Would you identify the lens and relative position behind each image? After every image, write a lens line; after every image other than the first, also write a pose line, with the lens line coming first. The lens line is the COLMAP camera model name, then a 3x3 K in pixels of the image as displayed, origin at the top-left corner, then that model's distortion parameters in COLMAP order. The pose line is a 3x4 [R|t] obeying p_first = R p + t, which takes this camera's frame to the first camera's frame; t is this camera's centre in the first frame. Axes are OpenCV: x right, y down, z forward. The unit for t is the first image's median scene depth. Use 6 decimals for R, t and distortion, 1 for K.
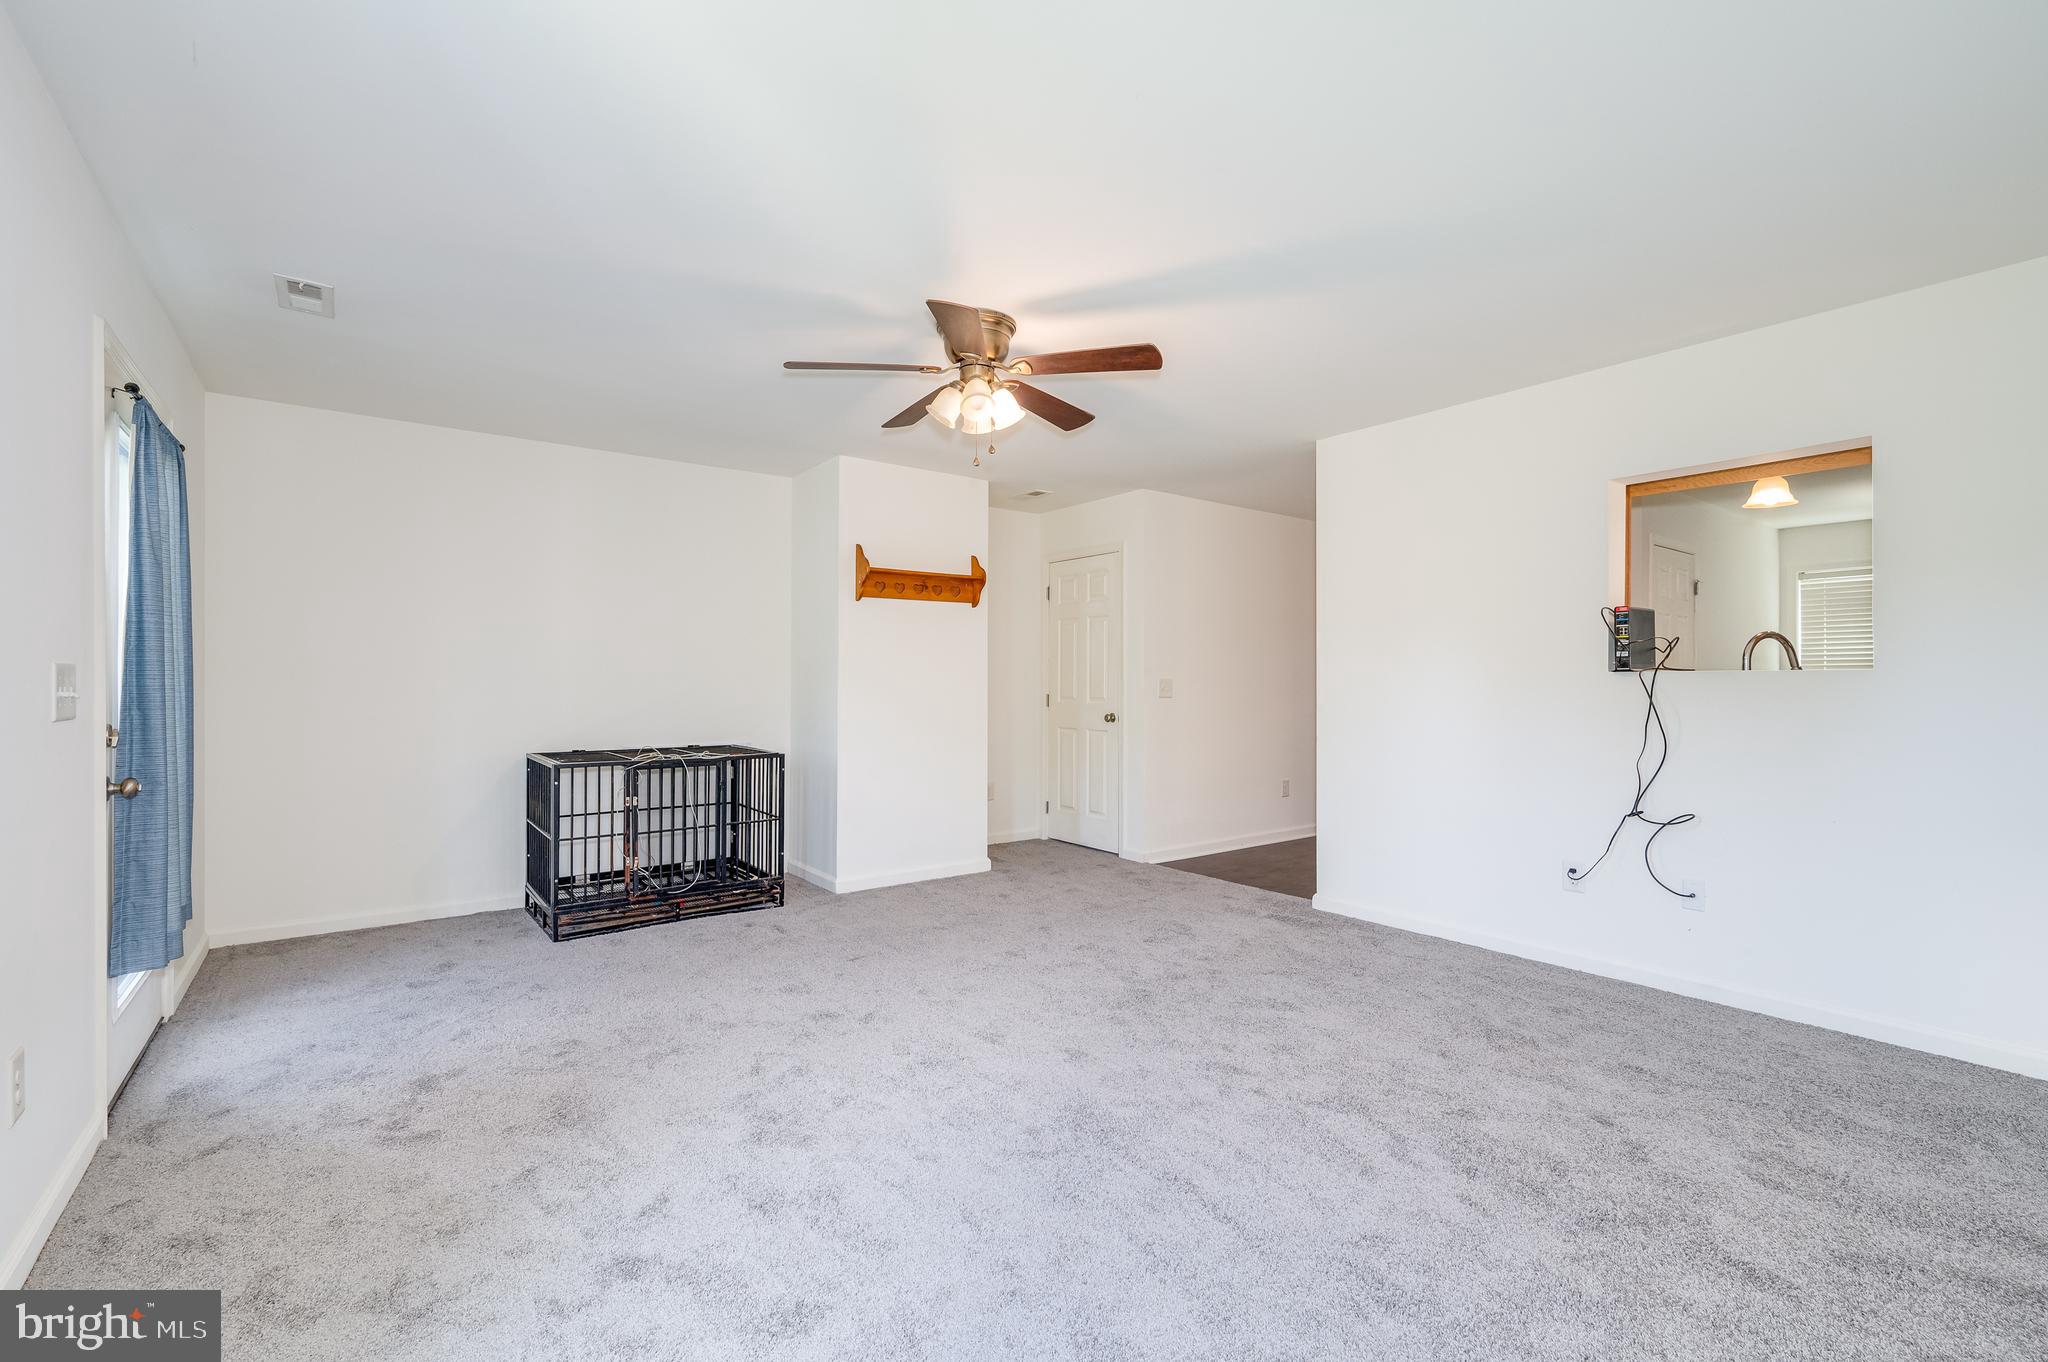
lens RADIAL K [[927.7, 0, 1010.3], [0, 927.7, 682.3], [0, 0, 1]] dist [0.000999, 0.000117]
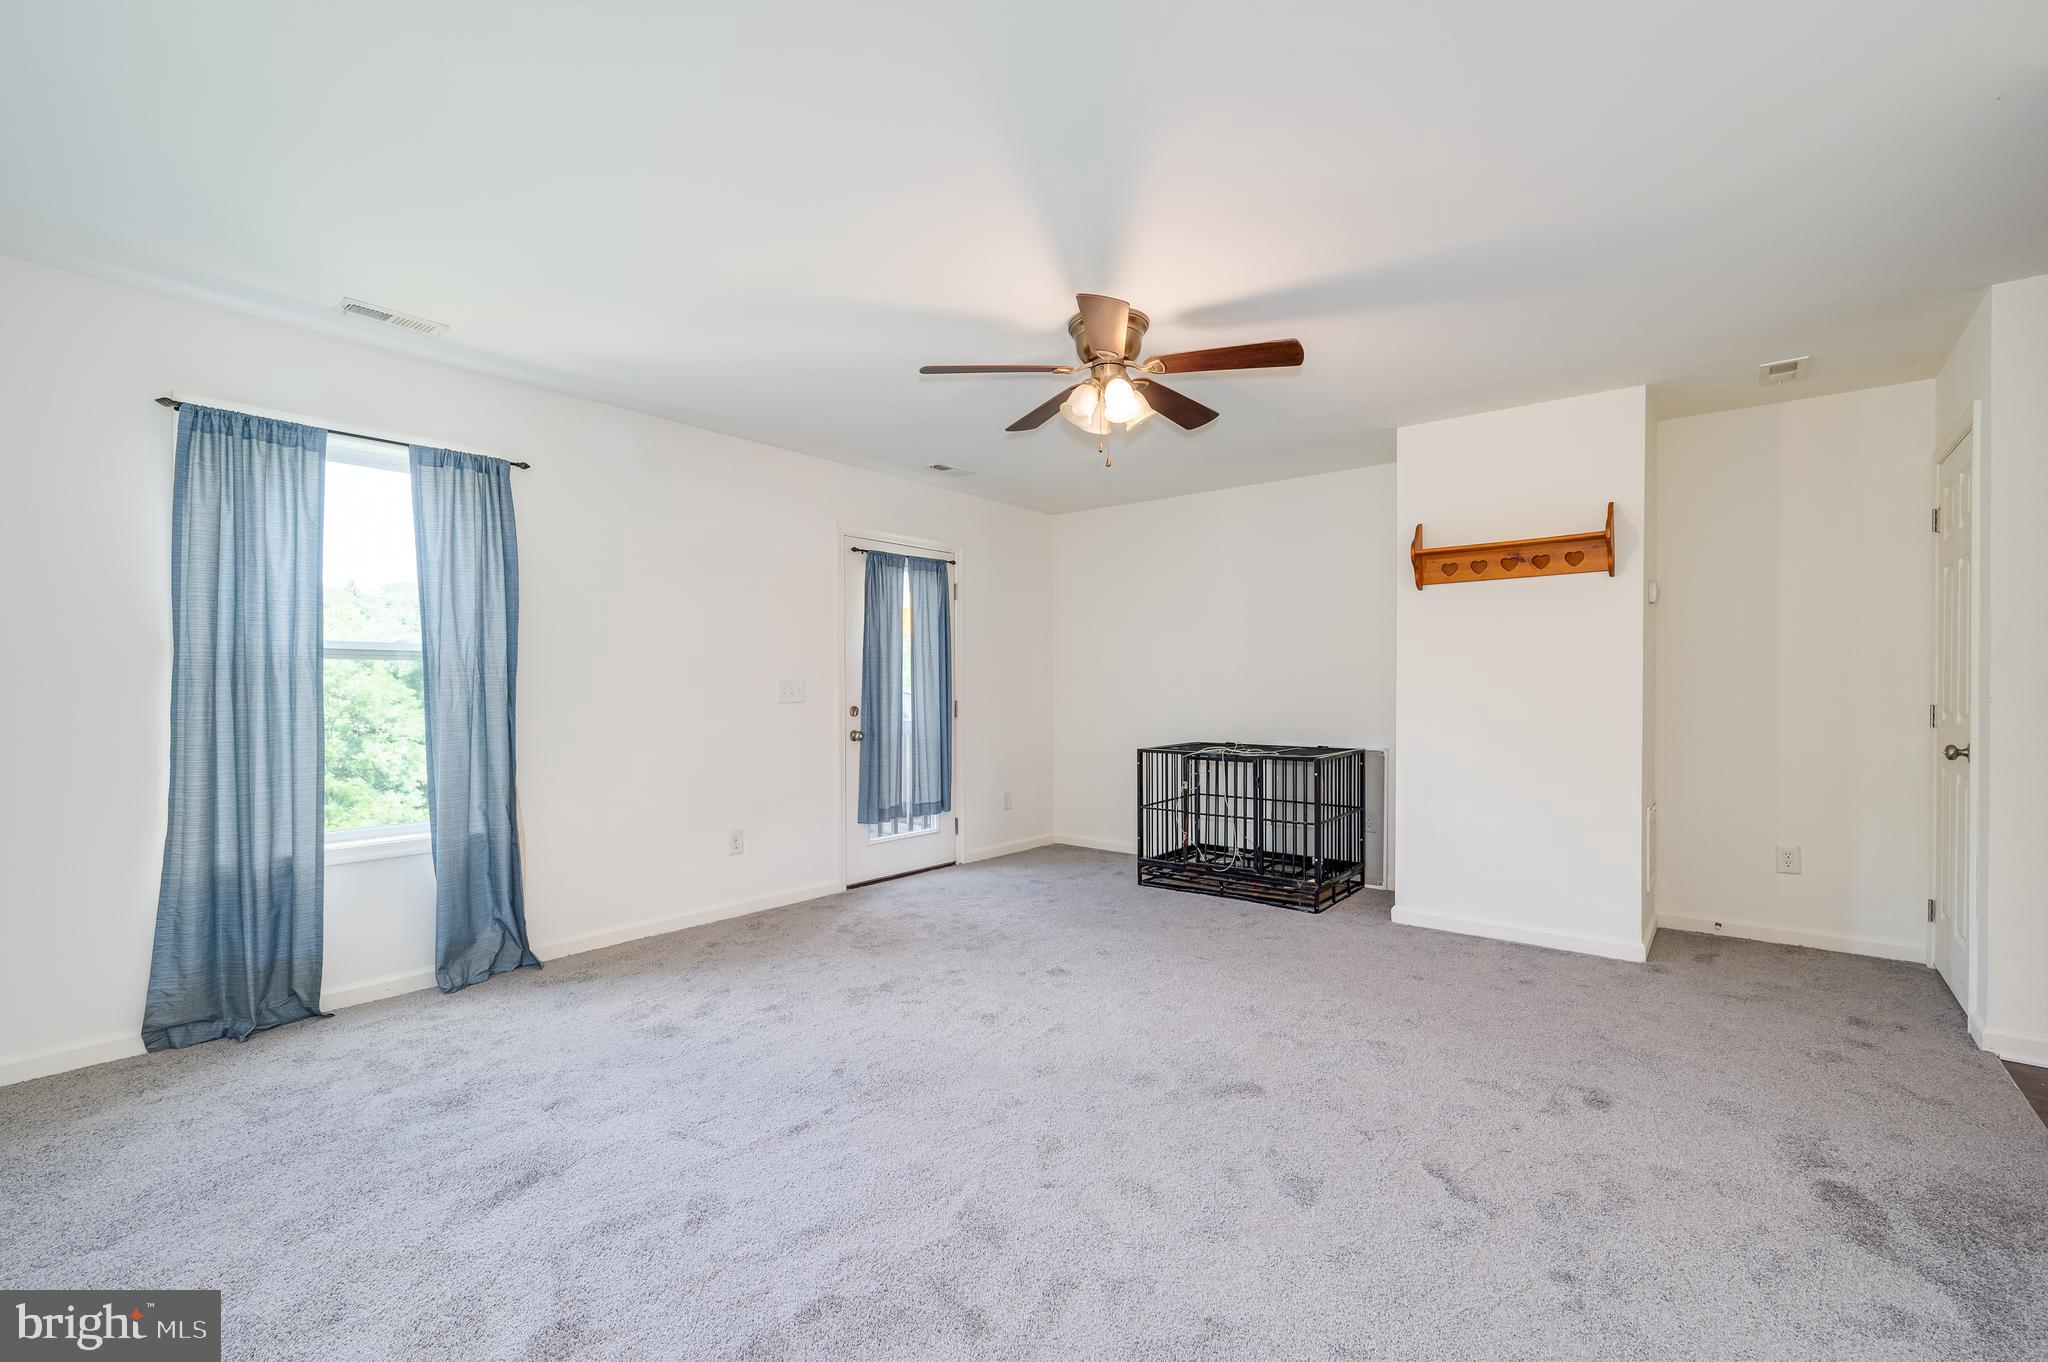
lens RADIAL K [[927.7, 0, 1040.0], [0, 927.7, 682.1], [0, 0, 1]] dist [0.000999, 0.000117]
pose [[0.212047, -0.005296, -0.977245, 0.675579], [-0.000143, 0.999985, -0.005450, 0.002712], [0.977260, 0.001295, 0.212043, 0.528148]]
